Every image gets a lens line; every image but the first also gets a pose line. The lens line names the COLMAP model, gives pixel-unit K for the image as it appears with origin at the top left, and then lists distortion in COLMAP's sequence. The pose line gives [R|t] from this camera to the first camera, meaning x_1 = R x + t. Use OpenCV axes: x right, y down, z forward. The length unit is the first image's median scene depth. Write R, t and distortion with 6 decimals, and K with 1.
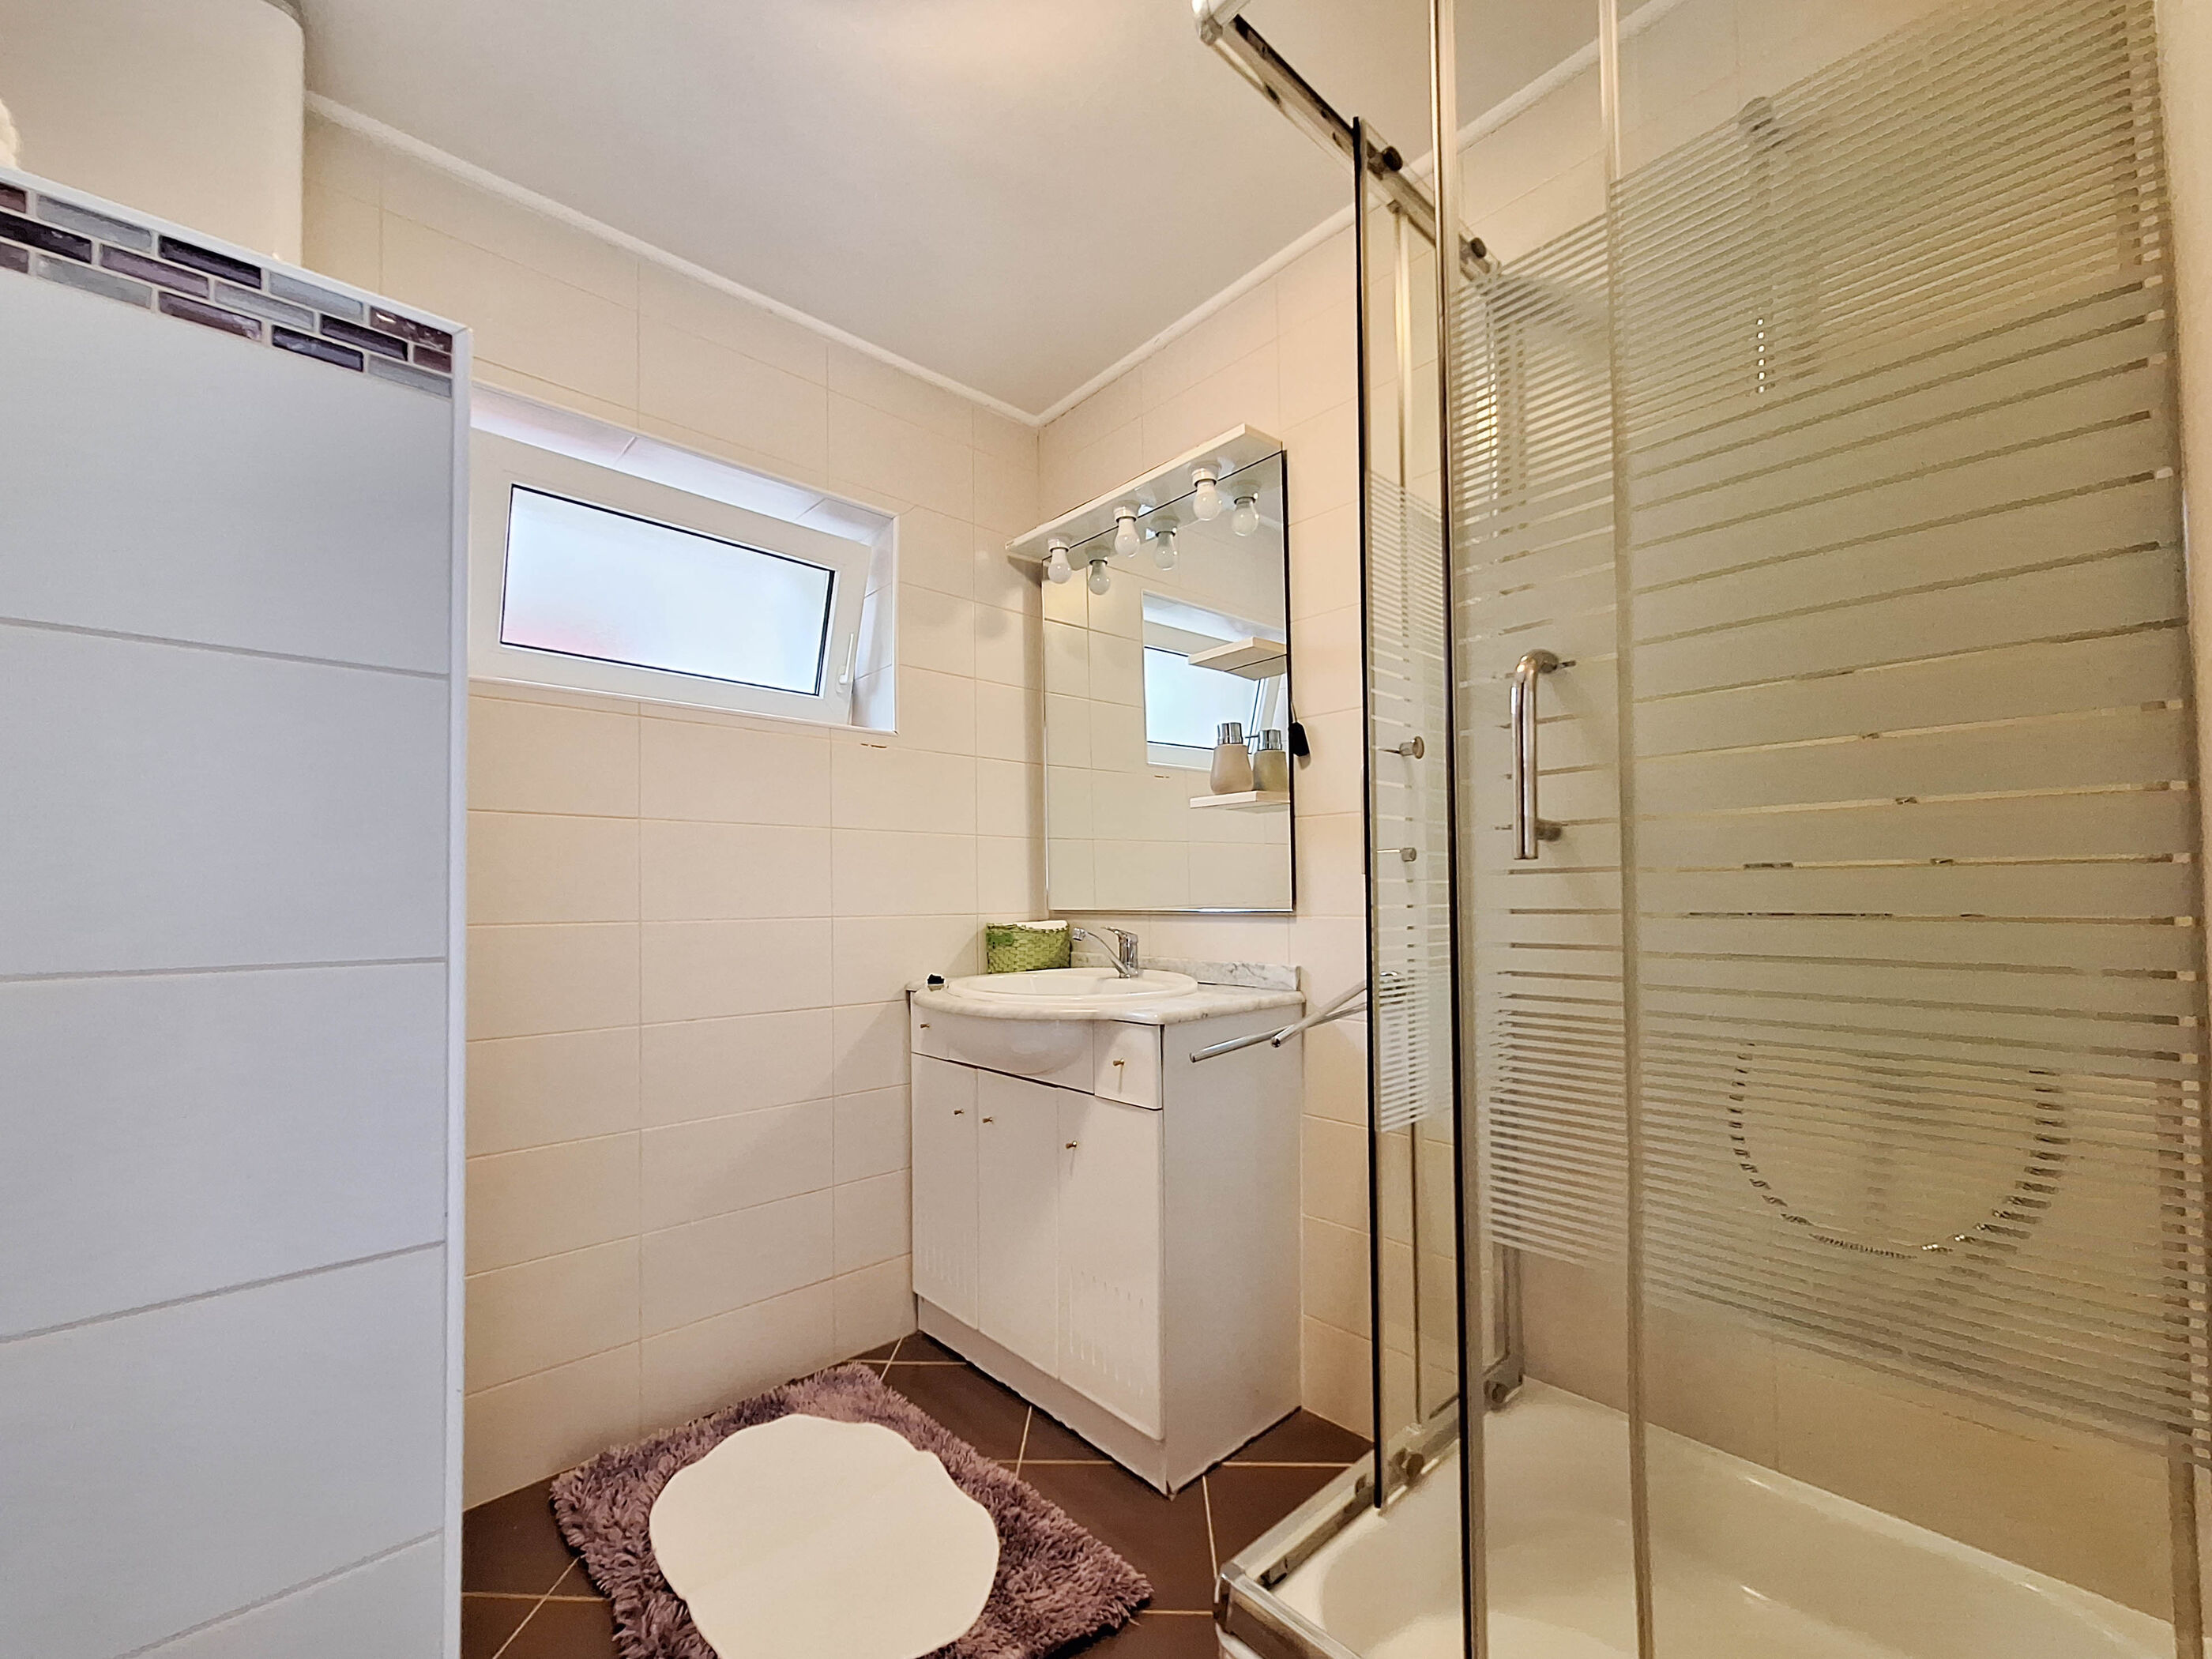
lens RADIAL K [[877.7, 0, 1096.2], [0, 877.7, 858.9], [0, 0, 1]] dist [-0.007401, 0.003649]
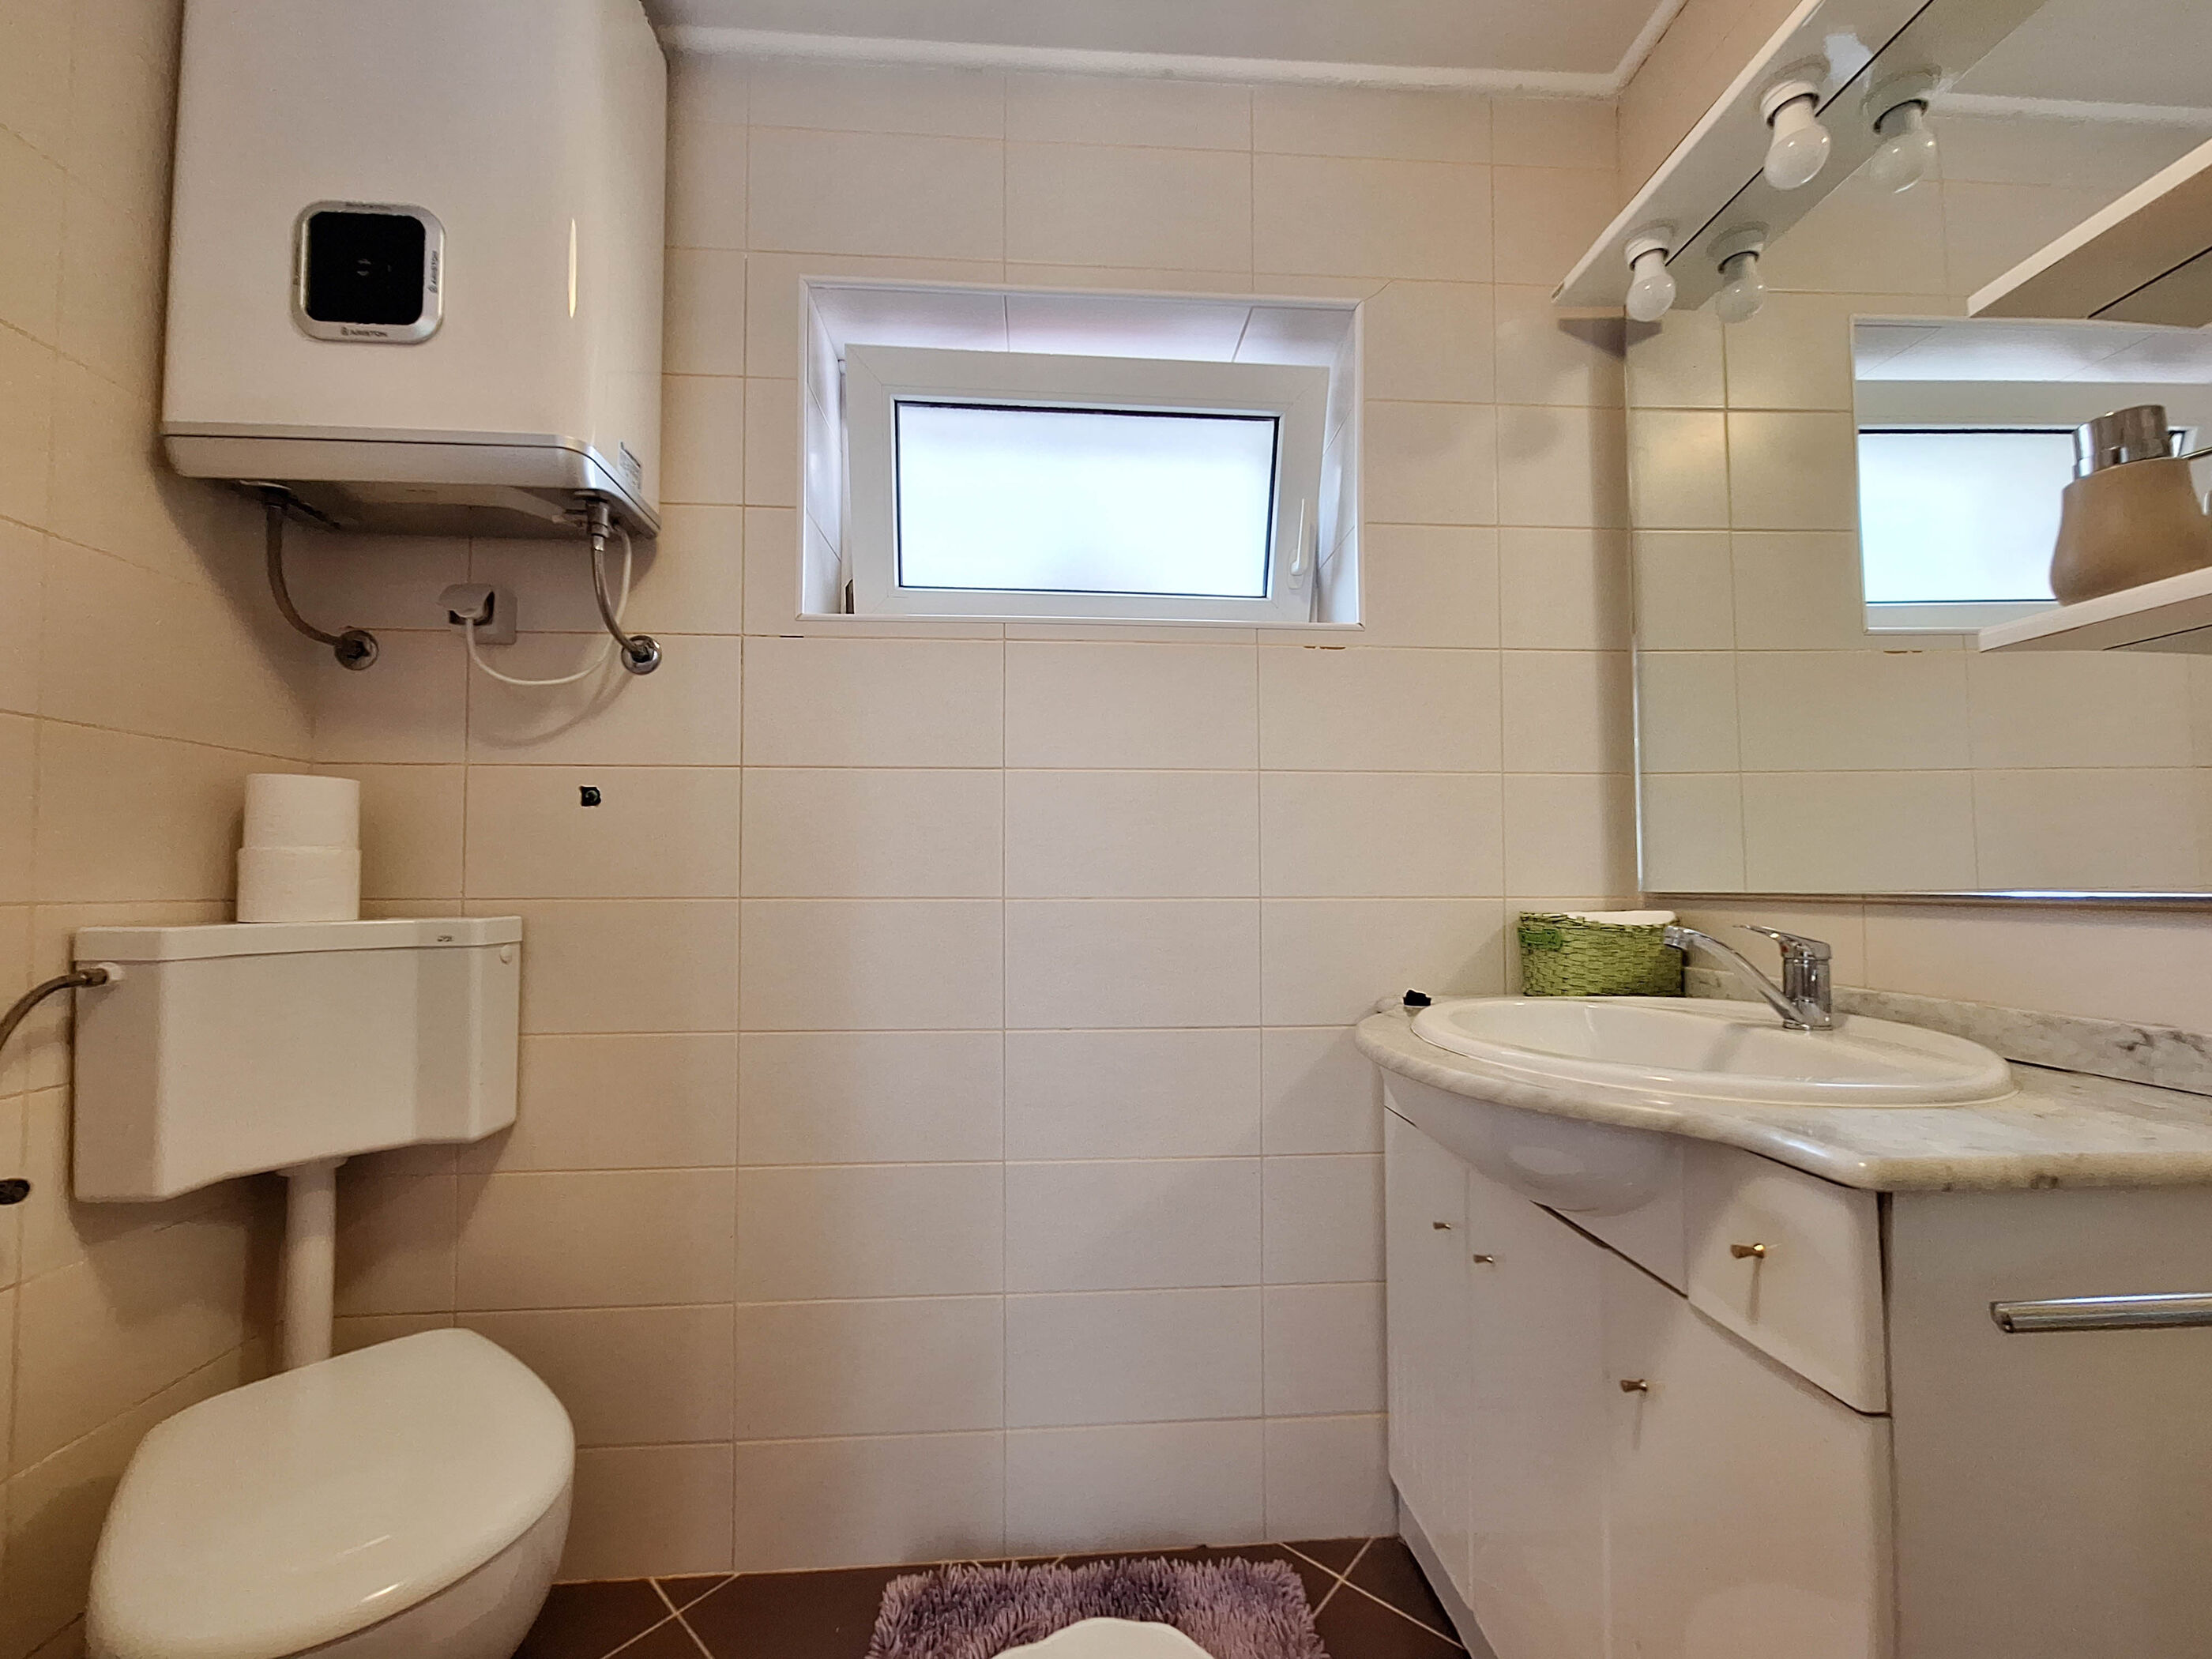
lens RADIAL K [[883.0, 0, 1092.4], [0, 883.0, 859.8], [0, 0, 1]] dist [-0.000346, -0.000095]
pose [[0.777314, -0.010530, -0.629025, 0.038056], [0.021158, 0.999732, 0.009411, 0.027625], [0.628757, -0.020624, 0.777328, 0.371934]]
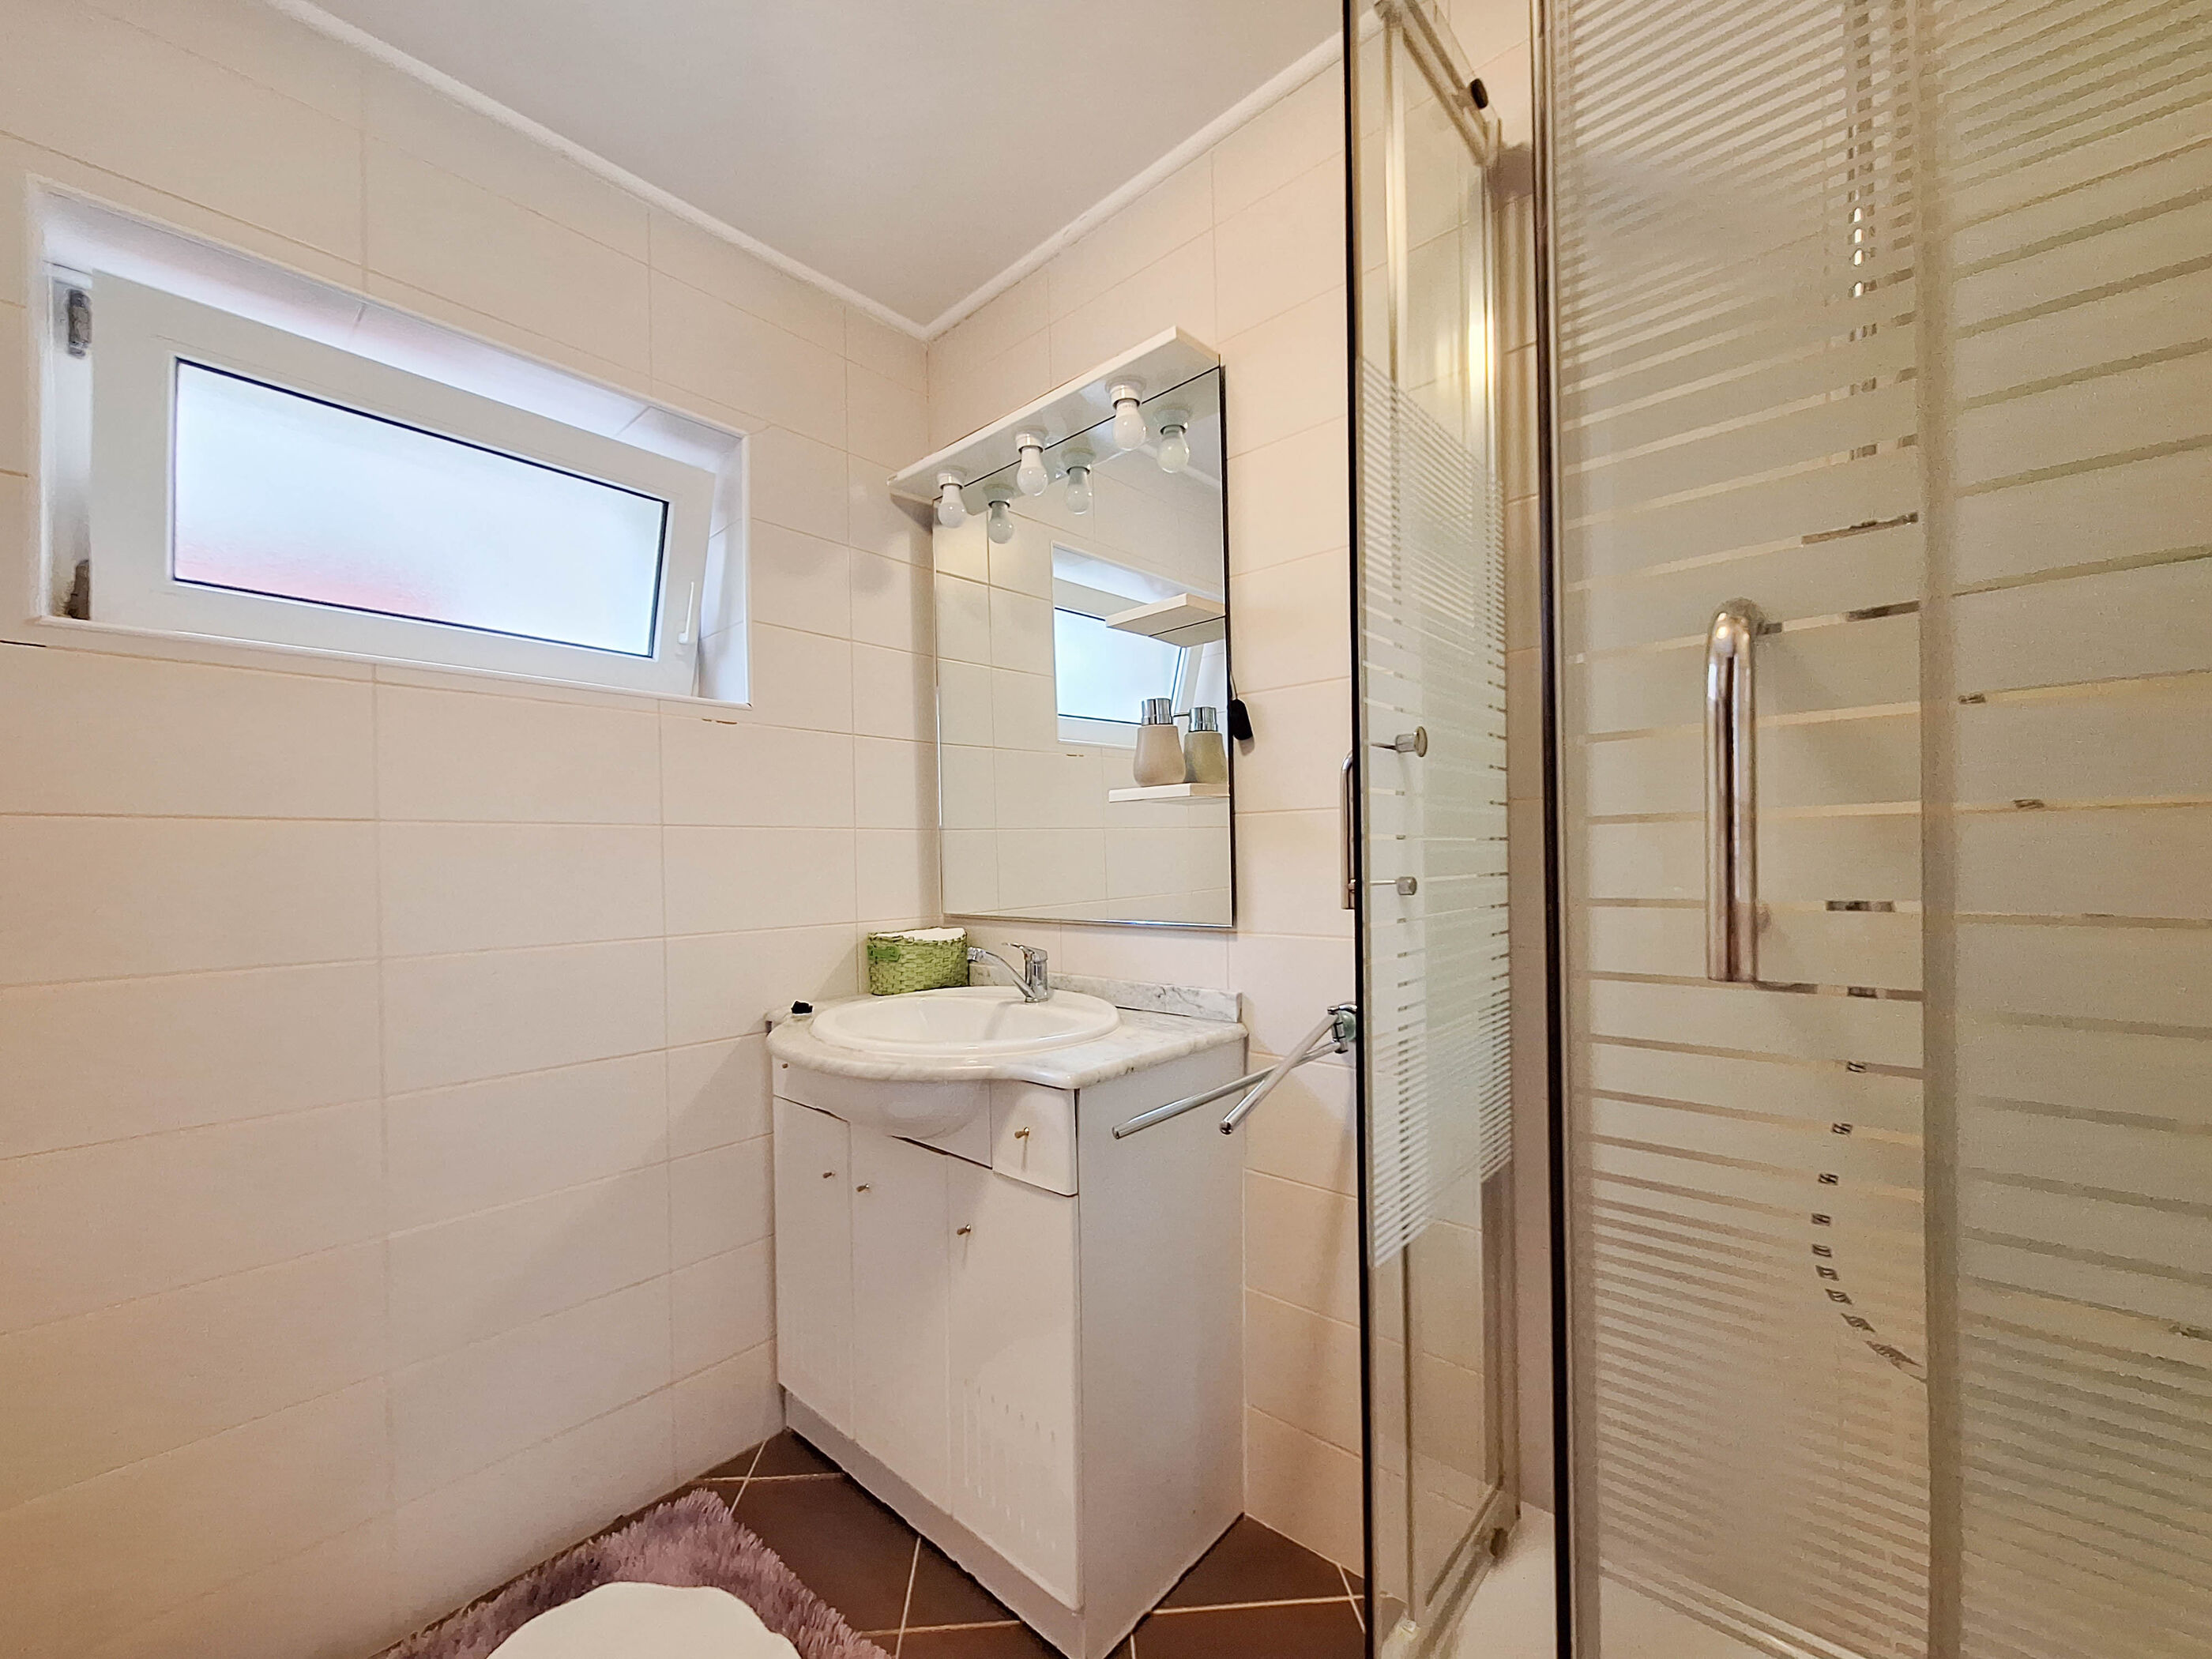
lens RADIAL K [[870.3, 0, 1097.2], [0, 870.3, 851.1], [0, 0, 1]] dist [-0.001632, 0.000137]
pose [[0.994978, -0.007415, 0.099821, 0.012648], [0.004337, 0.999509, 0.031016, -0.034650], [-0.100002, -0.030428, 0.994522, 0.173380]]
